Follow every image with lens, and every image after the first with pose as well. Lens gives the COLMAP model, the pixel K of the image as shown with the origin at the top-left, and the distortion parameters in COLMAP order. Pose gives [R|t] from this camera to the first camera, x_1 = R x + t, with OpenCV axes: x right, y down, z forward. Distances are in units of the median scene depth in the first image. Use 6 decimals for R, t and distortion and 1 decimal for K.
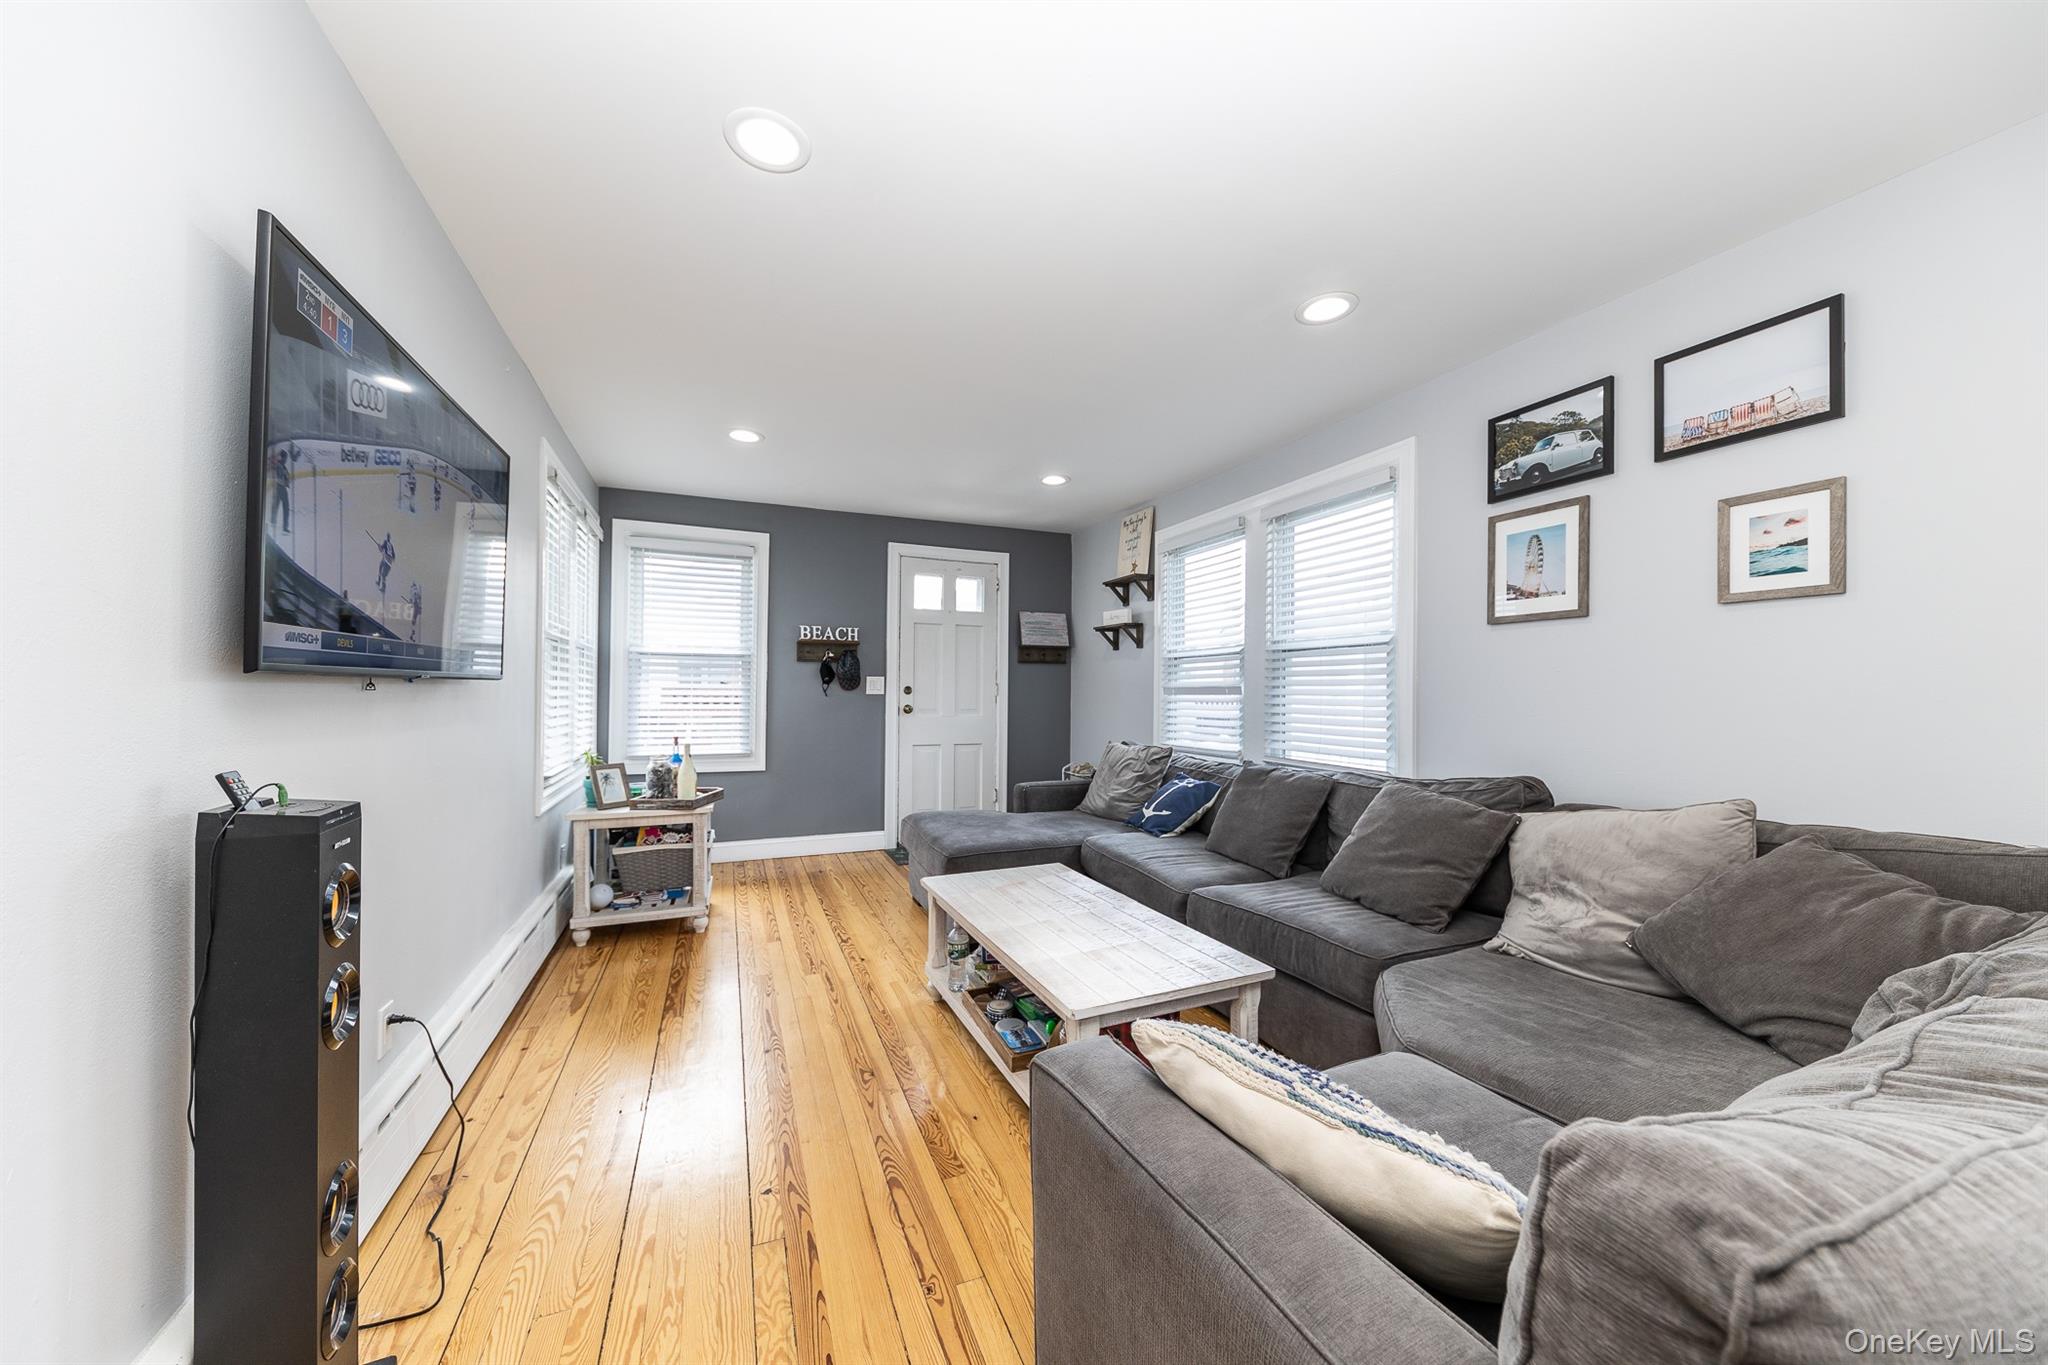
lens RADIAL K [[710.4, 0, 1015.4], [0, 710.4, 684.7], [0, 0, 1]] dist [0.005587, -0.002914]
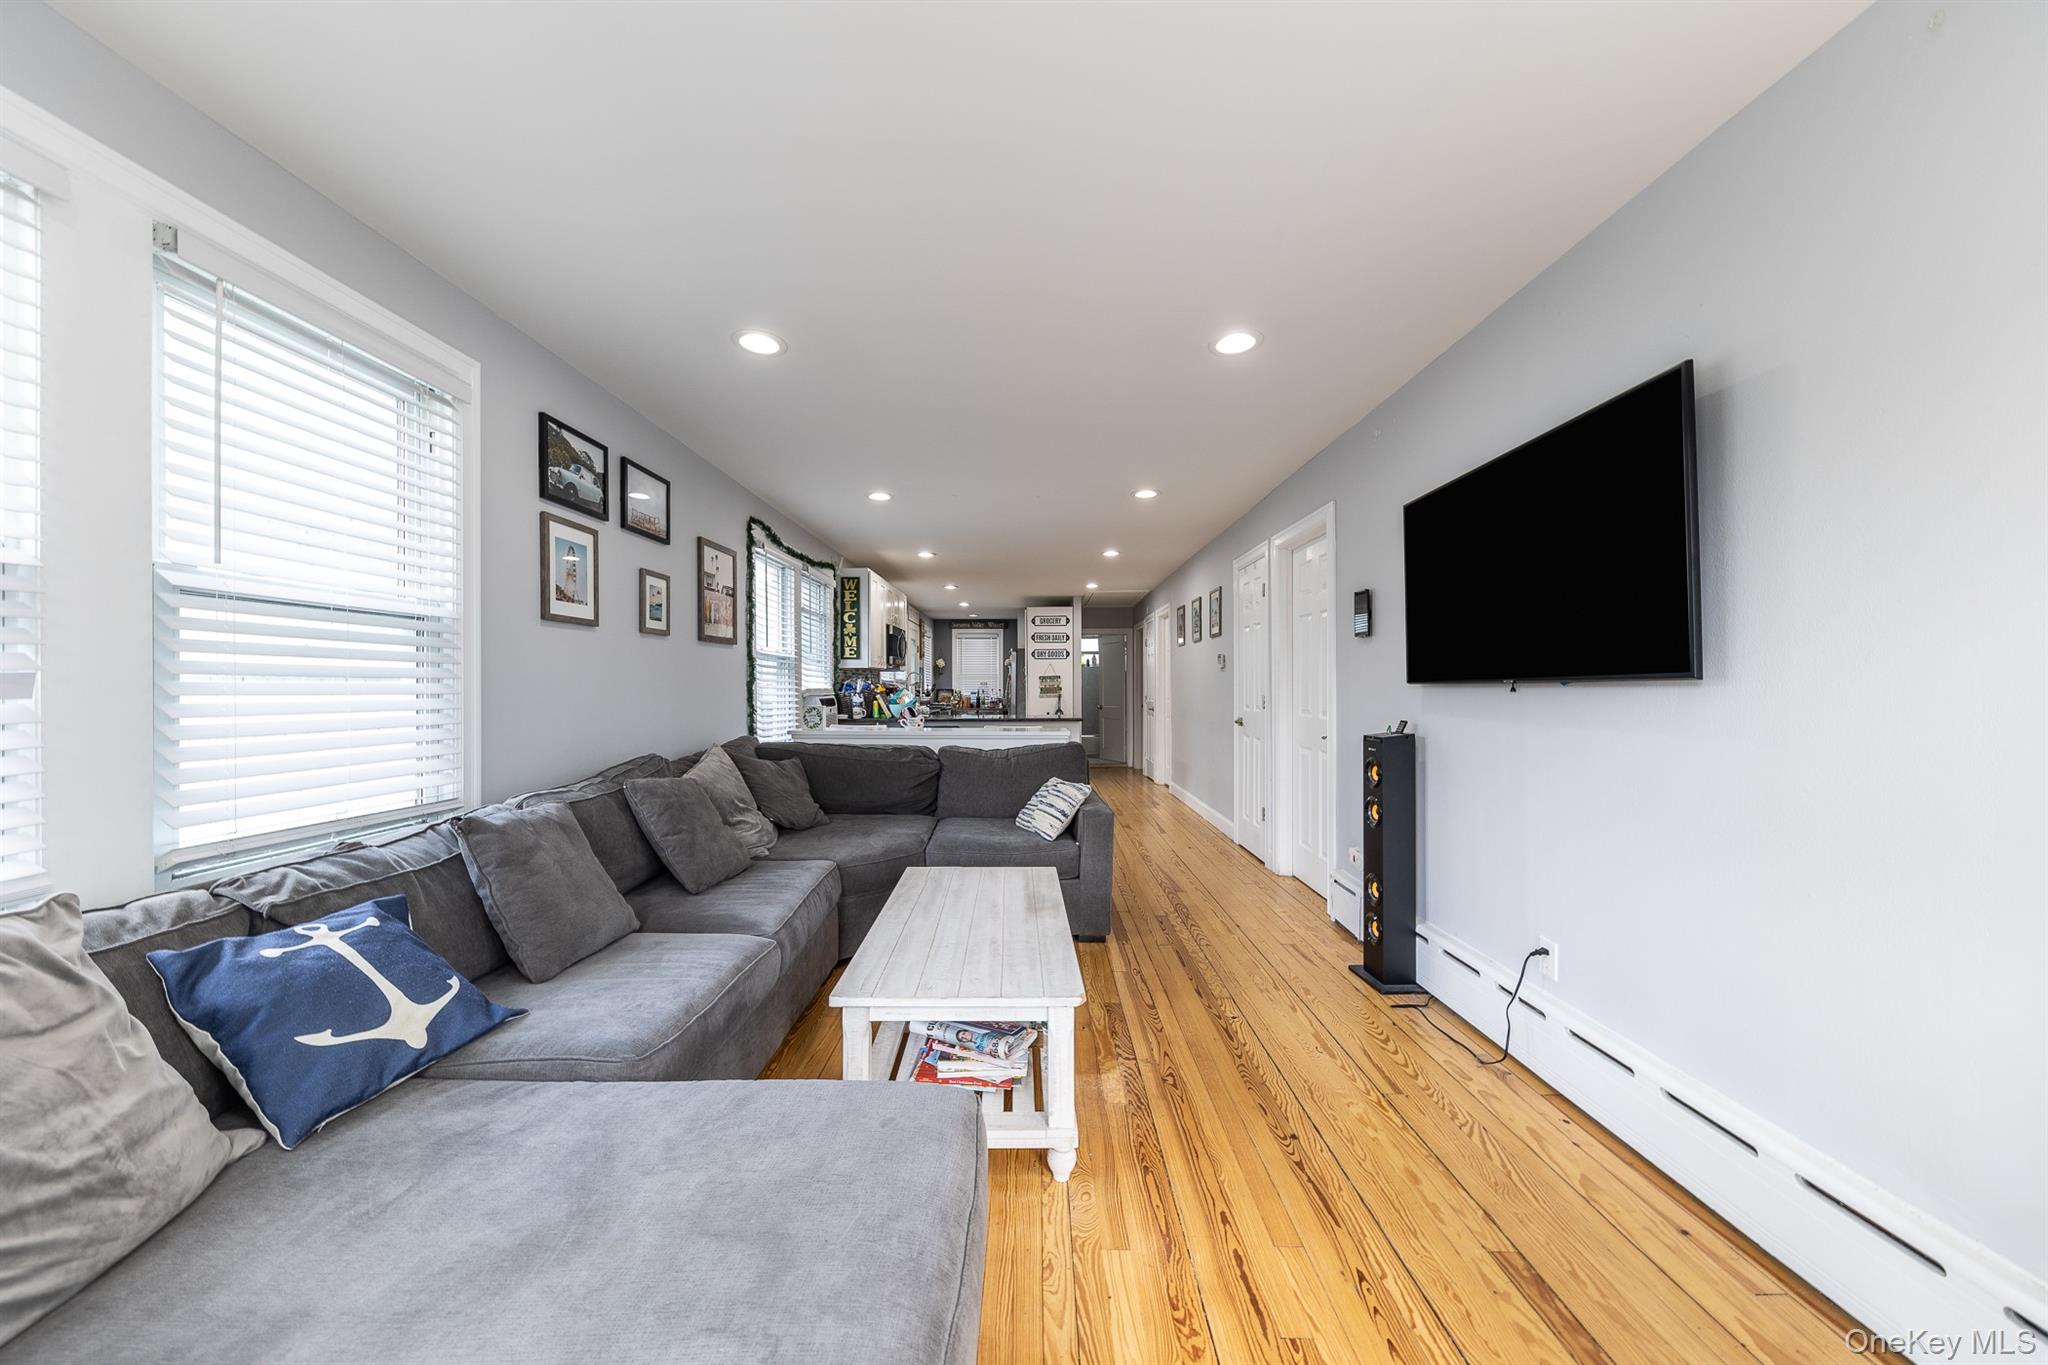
lens RADIAL K [[710.4, 0, 1020.0], [0, 710.4, 686.6], [0, 0, 1]] dist [0.005587, -0.002914]
pose [[-0.917559, -0.003942, 0.397580, -0.256136], [-0.006325, 0.999969, -0.004682, 0.006887], [-0.397549, -0.006811, -0.917556, 1.252149]]
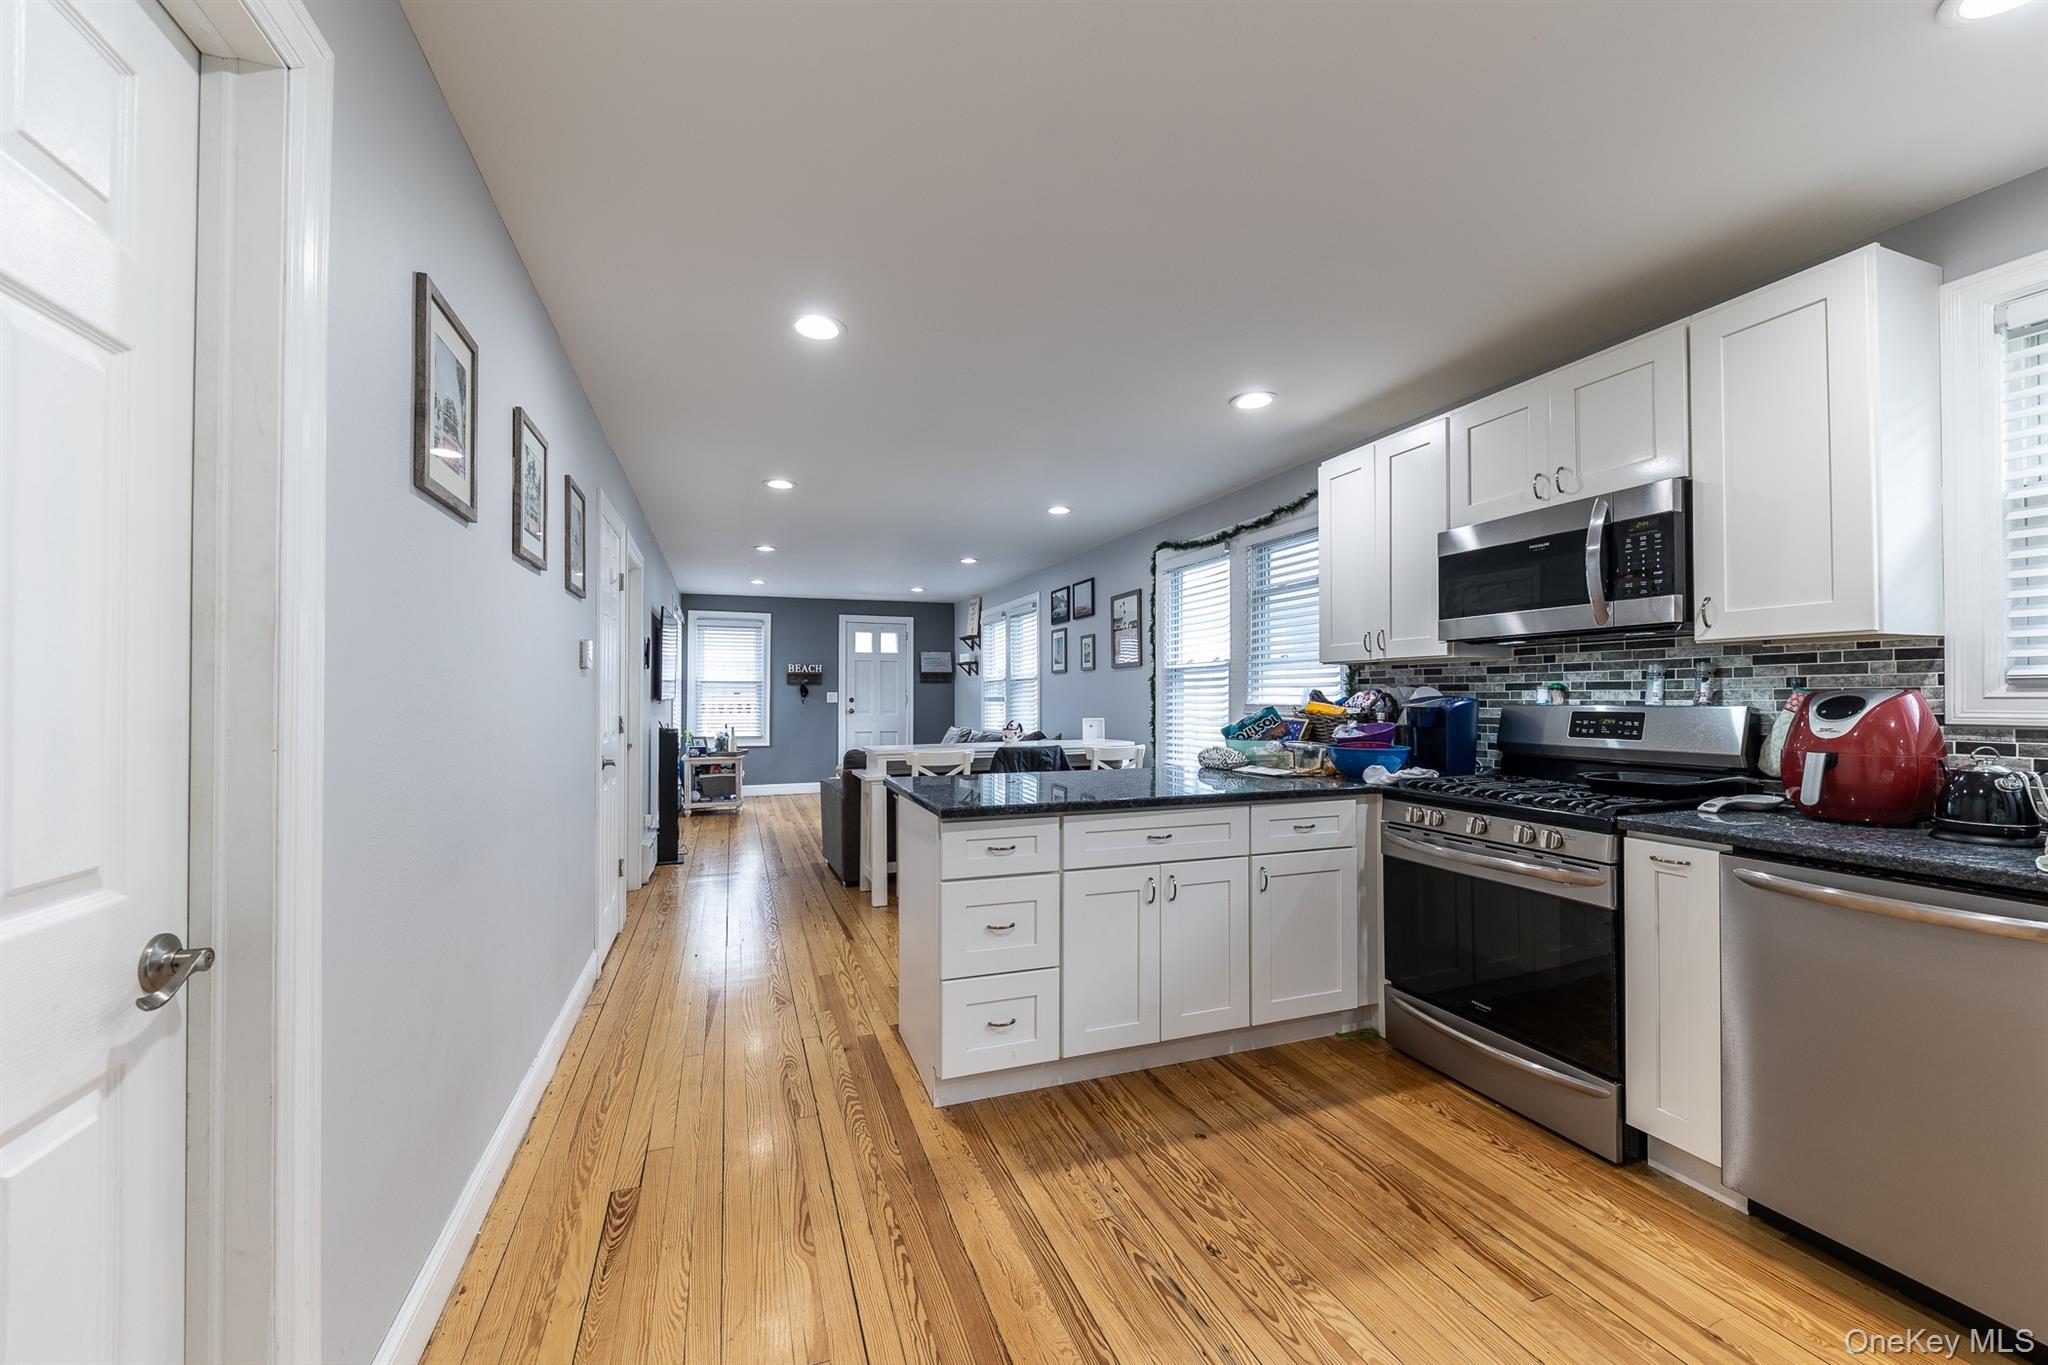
lens RADIAL K [[797.0, 0, 1020.4], [0, 797.0, 688.9], [0, 0, 1]] dist [-0.000429, 0.000058]
pose [[0.999053, -0.008245, -0.042723, 0.512185], [0.008200, 0.999966, -0.001232, -0.020145], [0.042732, 0.000880, 0.999086, -1.372704]]
